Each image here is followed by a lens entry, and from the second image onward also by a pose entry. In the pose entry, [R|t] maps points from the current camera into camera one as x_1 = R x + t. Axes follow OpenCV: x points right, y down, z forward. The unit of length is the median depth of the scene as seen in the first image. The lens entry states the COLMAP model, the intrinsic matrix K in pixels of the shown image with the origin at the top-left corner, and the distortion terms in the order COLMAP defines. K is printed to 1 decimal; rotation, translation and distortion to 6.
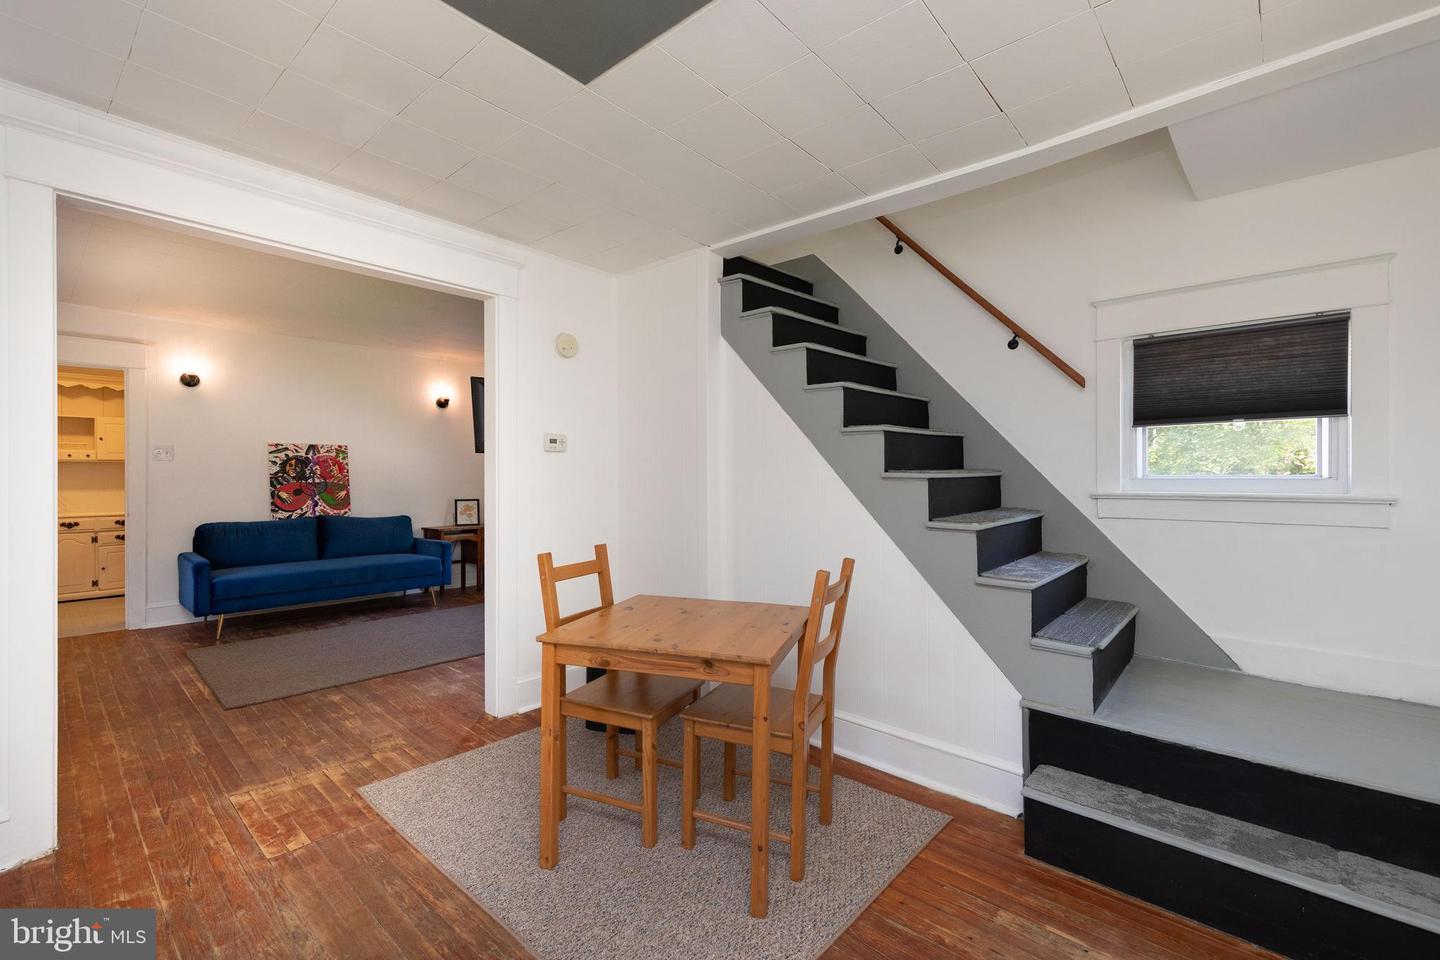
lens RADIAL K [[595.5, 0, 720.0], [0, 595.5, 480.0], [0, 0, 1]] dist [0.000208, -0.000021]
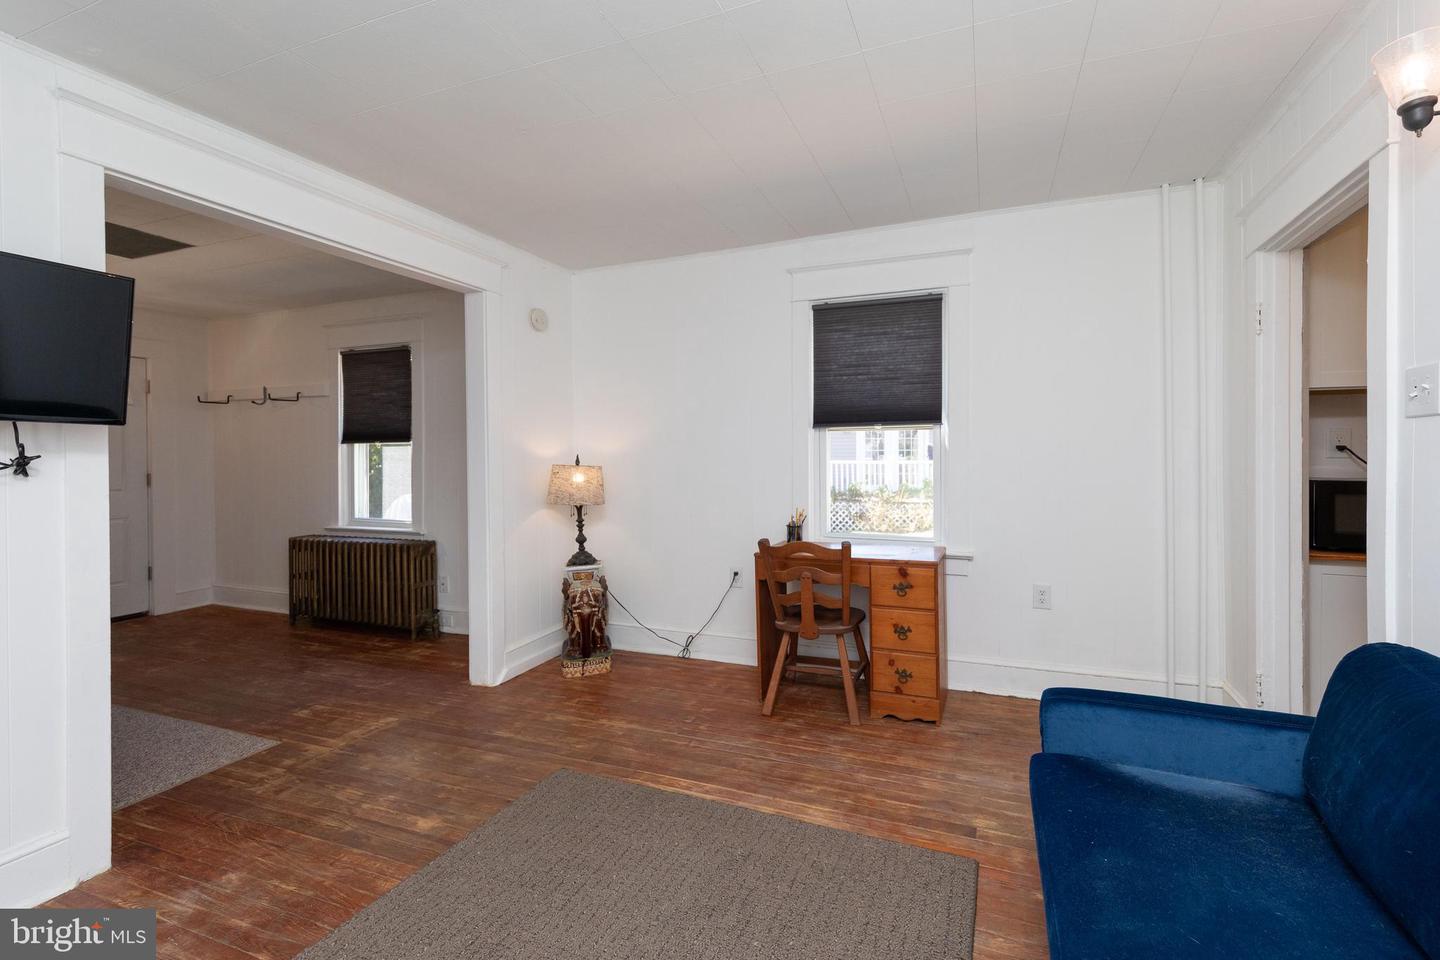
lens RADIAL K [[612.9, 0, 763.8], [0, 612.9, 459.9], [0, 0, 1]] dist [0.006267, -0.000271]
pose [[-0.929870, 0.006334, -0.367834, -0.446509], [0.001649, 0.999913, 0.013049, -0.012593], [0.367885, 0.011527, -0.929800, 1.040510]]
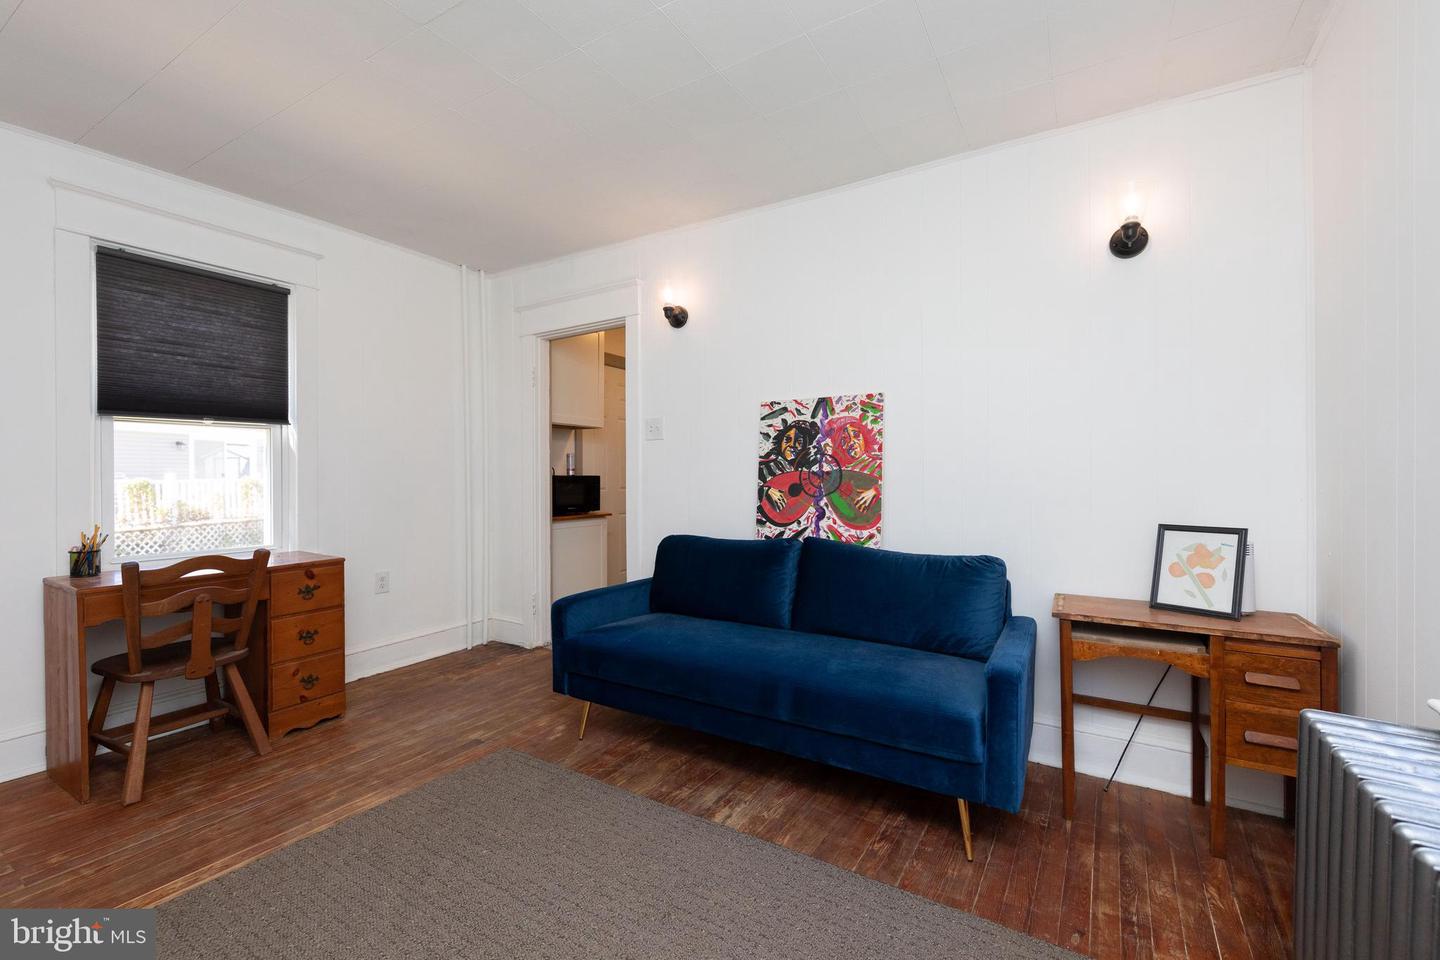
lens RADIAL K [[610.0, 0, 720.0], [0, 610.0, 480.0], [0, 0, 1]] dist [0.002503, -0.000126]
pose [[0.178825, 0.010689, -0.983823, -0.190125], [-0.001324, 0.999943, 0.010623, 0.006057], [0.983880, -0.000597, 0.178829, 0.842441]]
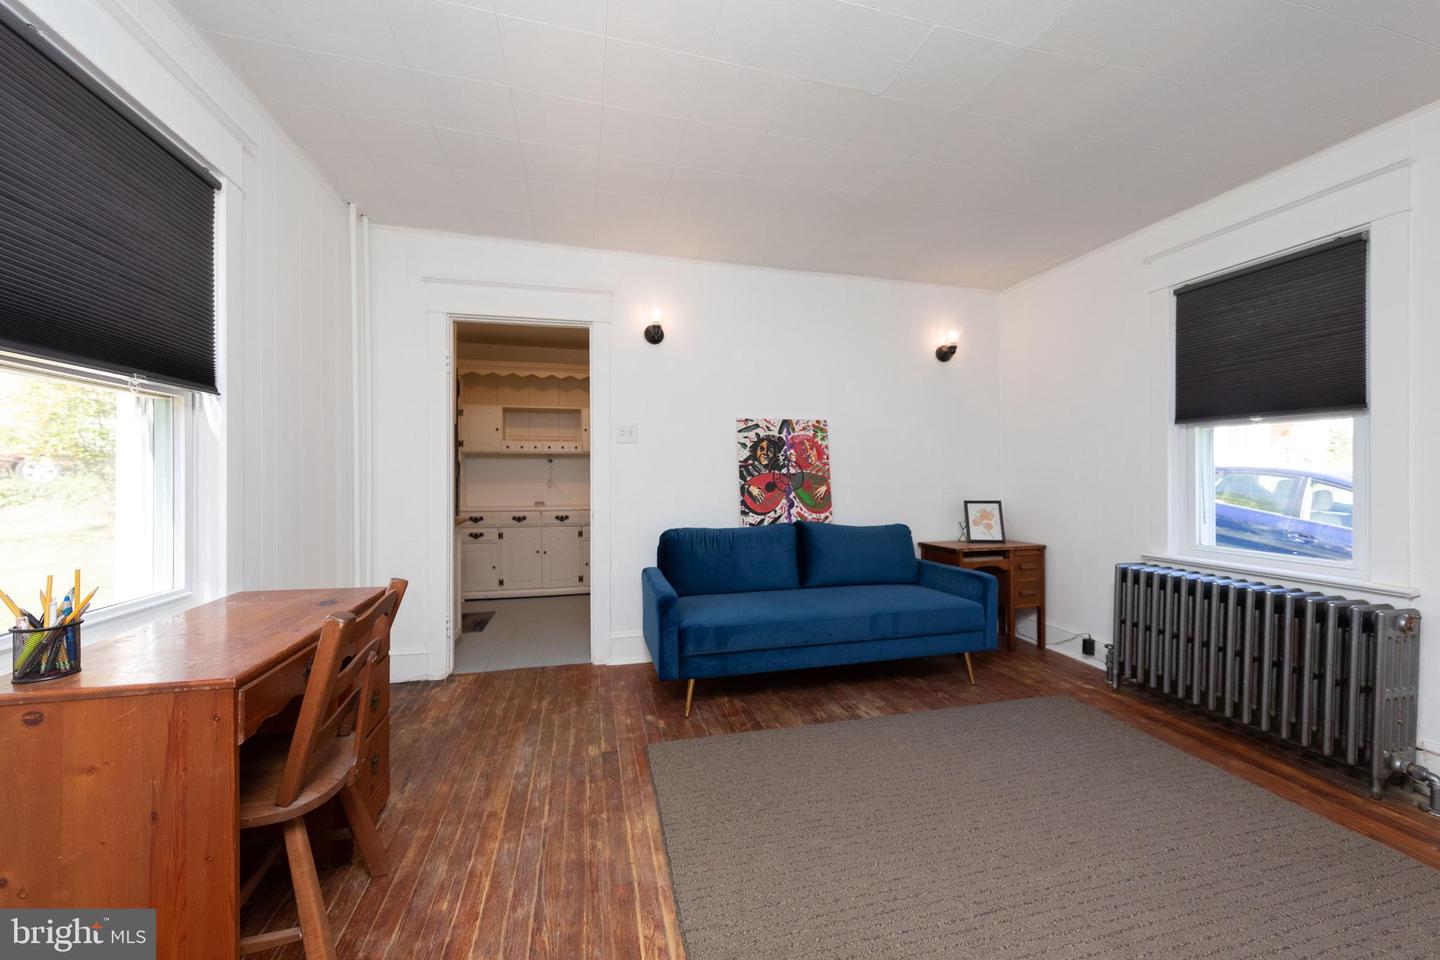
lens RADIAL K [[544.2, 0, 734.8], [0, 544.2, 479.0], [0, 0, 1]] dist [0.000440, 0.000065]
pose [[0.835781, 0.001332, -0.549062, -0.394075], [-0.000980, 0.999999, 0.000936, 0.010550], [0.549062, -0.000244, 0.835781, 0.443287]]
